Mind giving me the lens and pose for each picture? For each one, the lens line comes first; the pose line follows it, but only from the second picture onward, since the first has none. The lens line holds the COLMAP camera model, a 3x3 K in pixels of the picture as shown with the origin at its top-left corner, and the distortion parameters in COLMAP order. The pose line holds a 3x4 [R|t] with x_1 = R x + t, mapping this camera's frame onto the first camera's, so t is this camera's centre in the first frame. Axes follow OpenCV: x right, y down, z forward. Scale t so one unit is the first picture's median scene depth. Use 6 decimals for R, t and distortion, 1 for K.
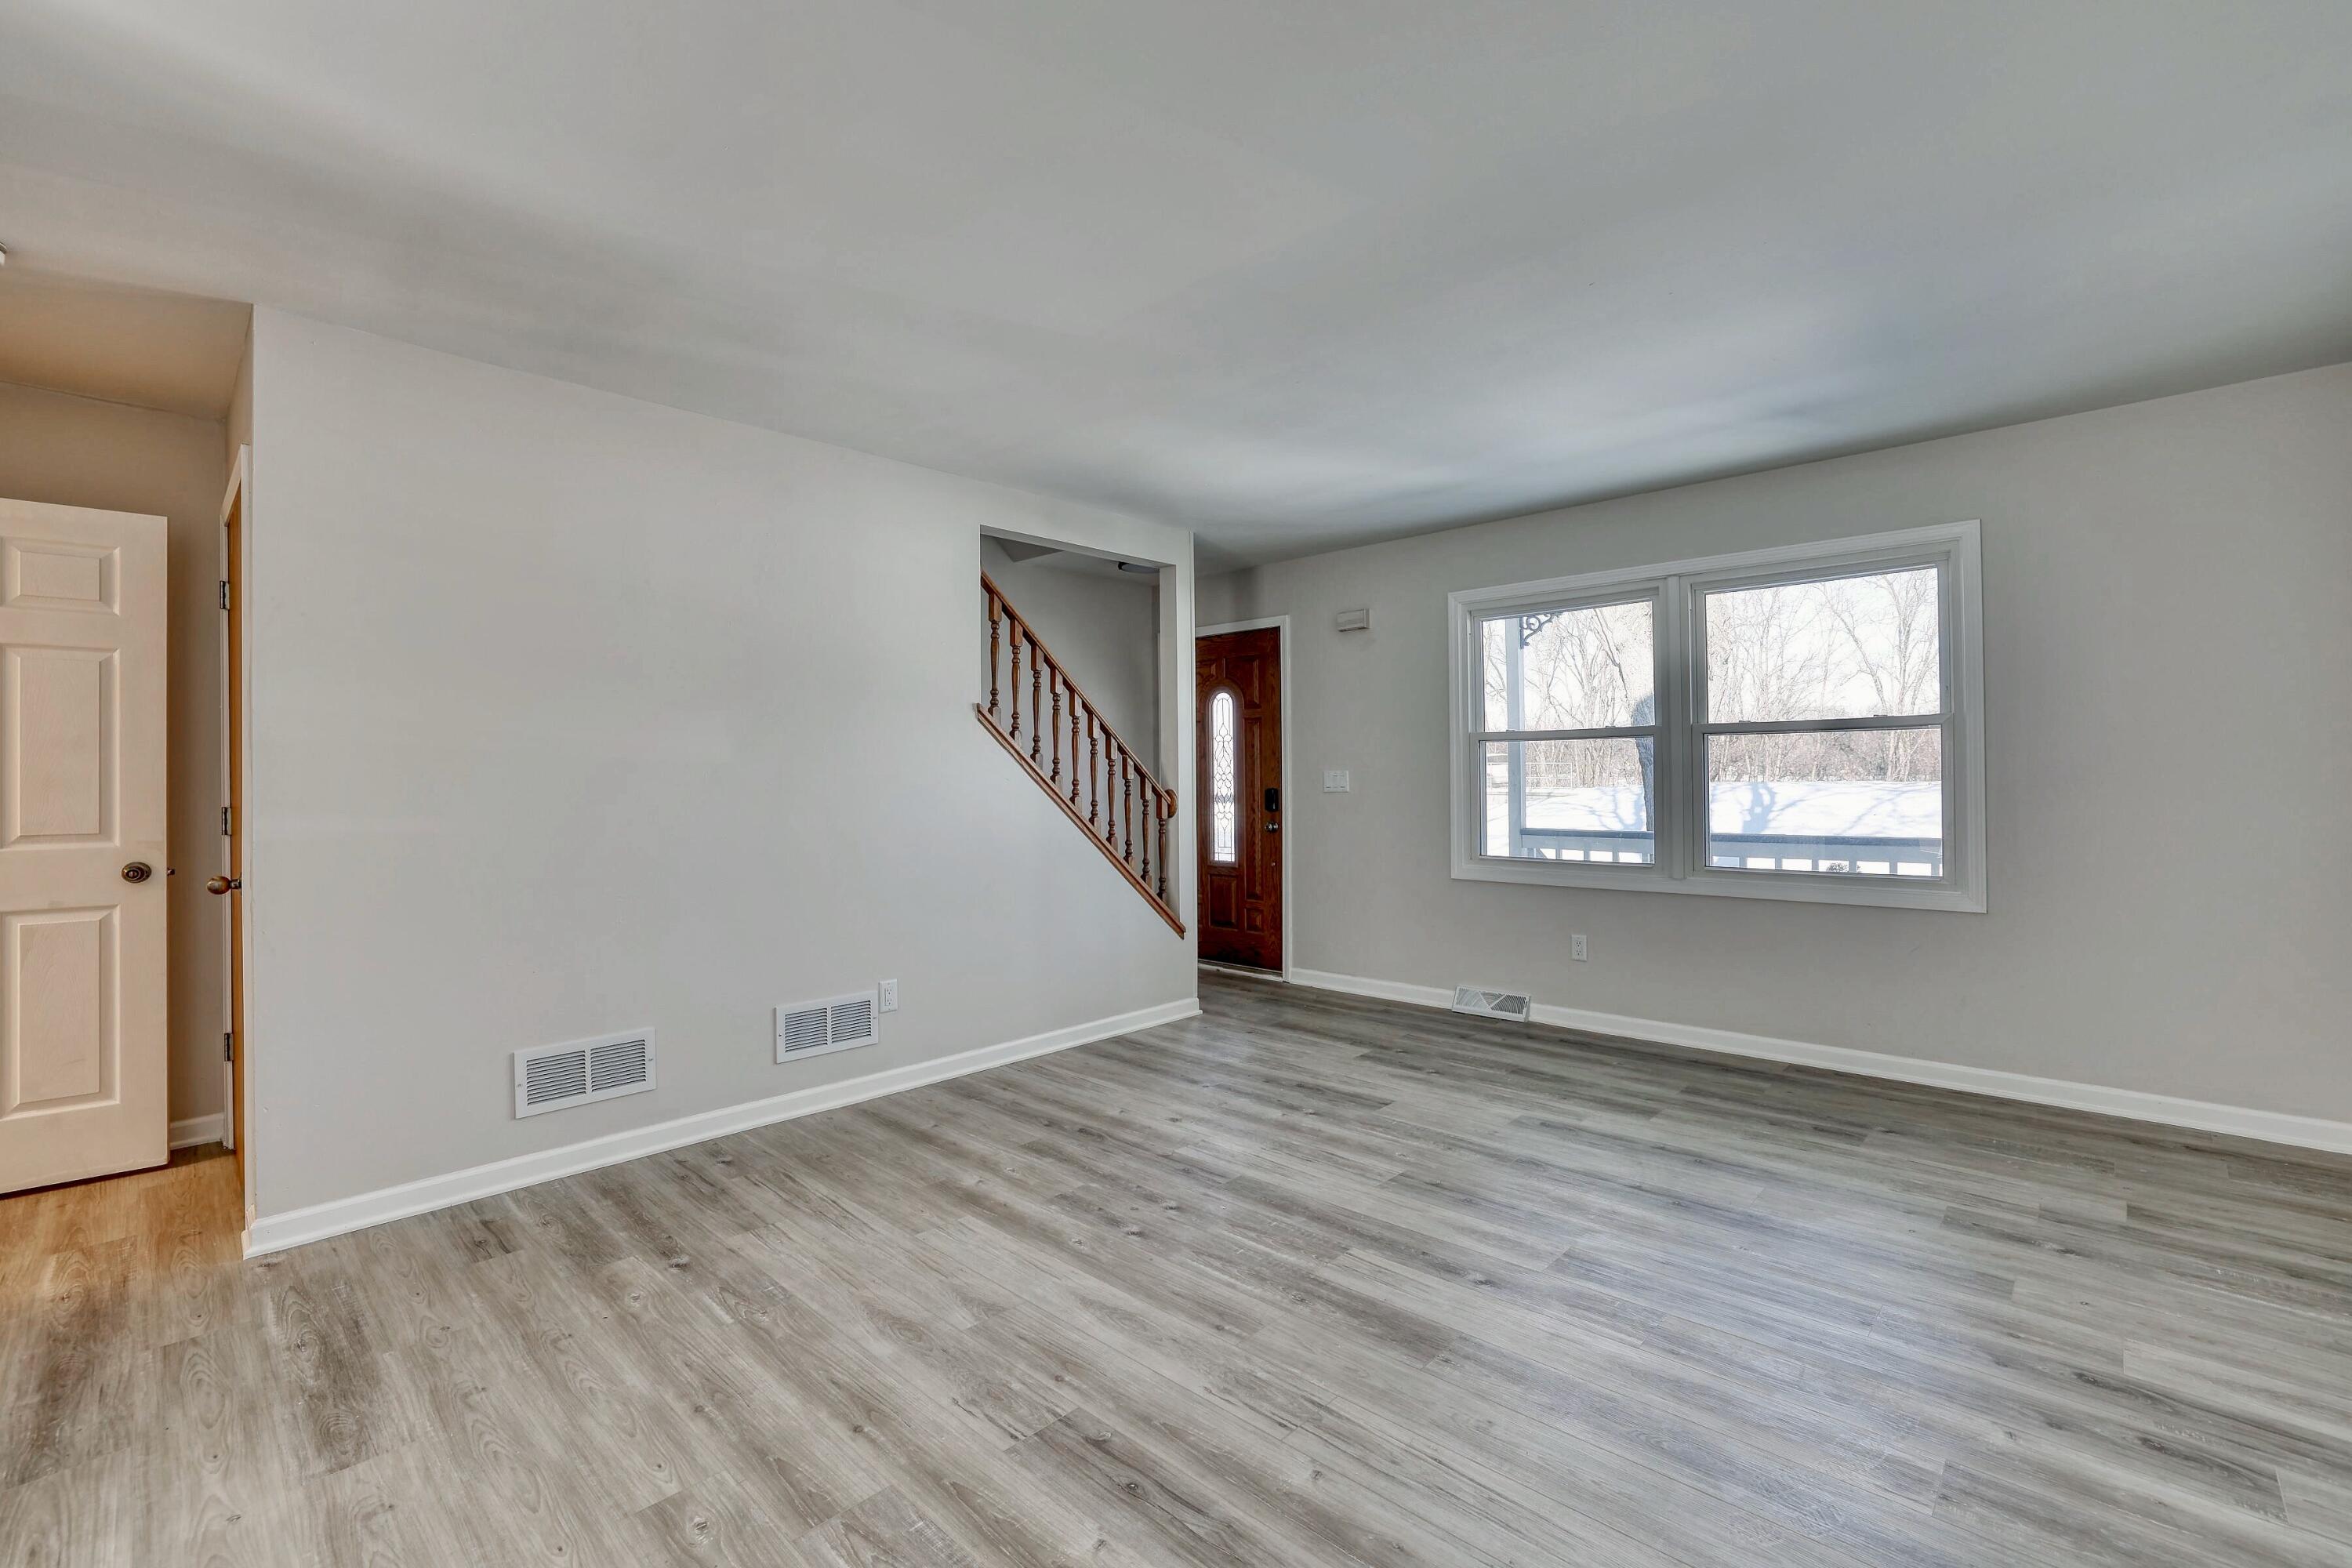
lens RADIAL K [[1044.9, 0, 1176.0], [0, 1044.9, 784.0], [0, 0, 1]] dist [-0.049100, 0.022113]
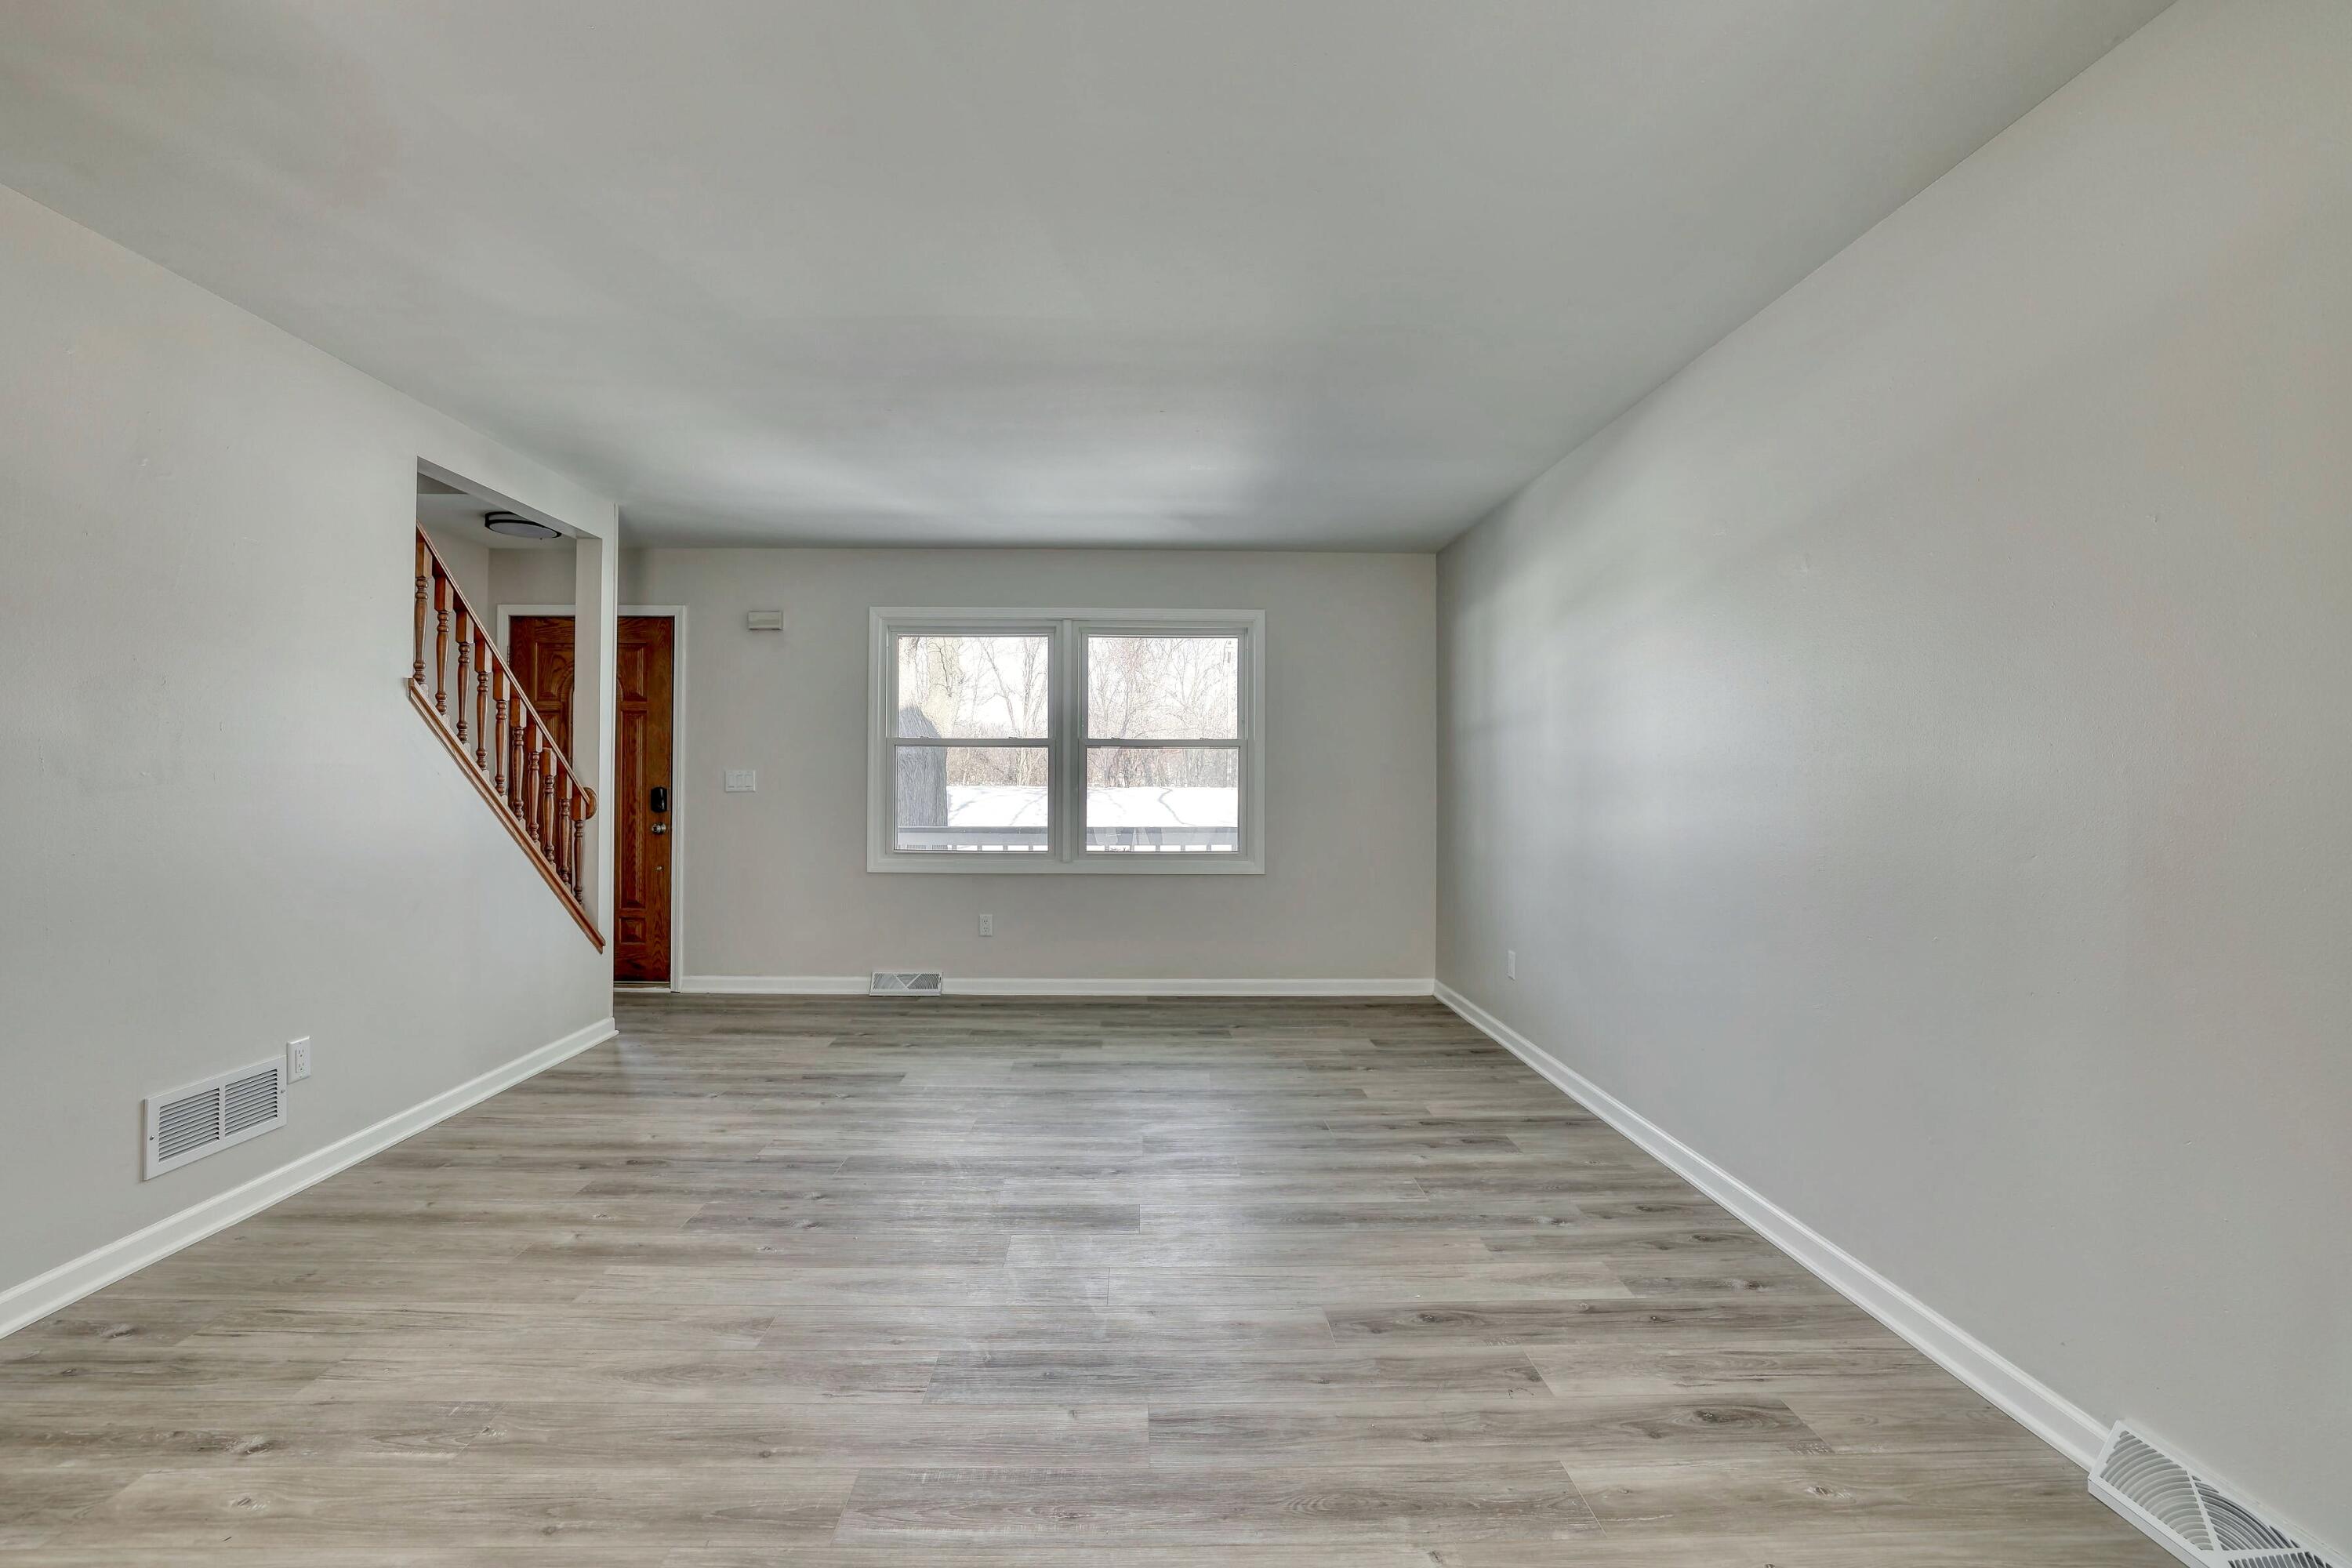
lens RADIAL K [[1044.9, 0, 1176.0], [0, 1044.9, 784.0], [0, 0, 1]] dist [-0.049100, 0.022113]
pose [[0.691562, 0.010113, 0.722247, -0.383821], [-0.007409, 0.999949, -0.006907, 0.005966], [-0.722279, -0.000574, 0.691601, 0.036054]]
